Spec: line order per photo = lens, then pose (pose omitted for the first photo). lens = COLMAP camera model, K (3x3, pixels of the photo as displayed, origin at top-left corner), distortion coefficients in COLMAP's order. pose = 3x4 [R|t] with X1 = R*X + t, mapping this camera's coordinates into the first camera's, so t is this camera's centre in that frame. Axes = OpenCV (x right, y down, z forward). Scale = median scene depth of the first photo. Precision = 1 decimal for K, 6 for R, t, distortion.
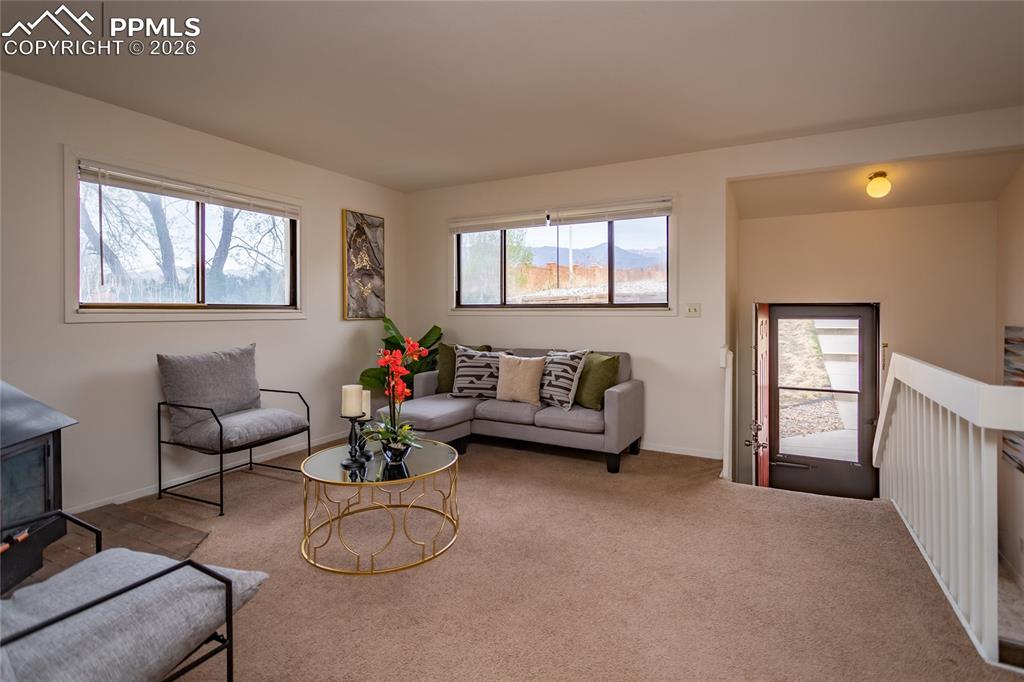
lens RADIAL K [[481.8, 0, 512.4], [0, 481.8, 311.8], [0, 0, 1]] dist [-0.001028, 0.000345]
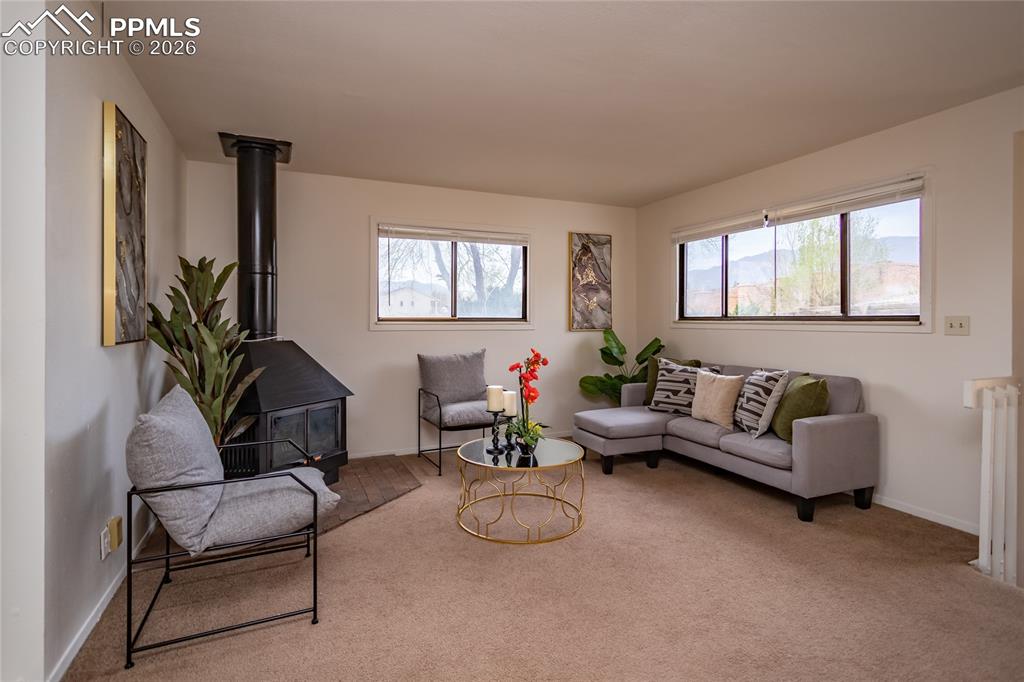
lens RADIAL K [[486.2, 0, 513.8], [0, 486.2, 315.3], [0, 0, 1]] dist [0.000546, 0.000640]
pose [[0.802092, -0.004178, -0.597186, 0.264421], [-0.002800, 0.999938, -0.010757, -0.008180], [0.597194, 0.010301, 0.802030, 0.020041]]
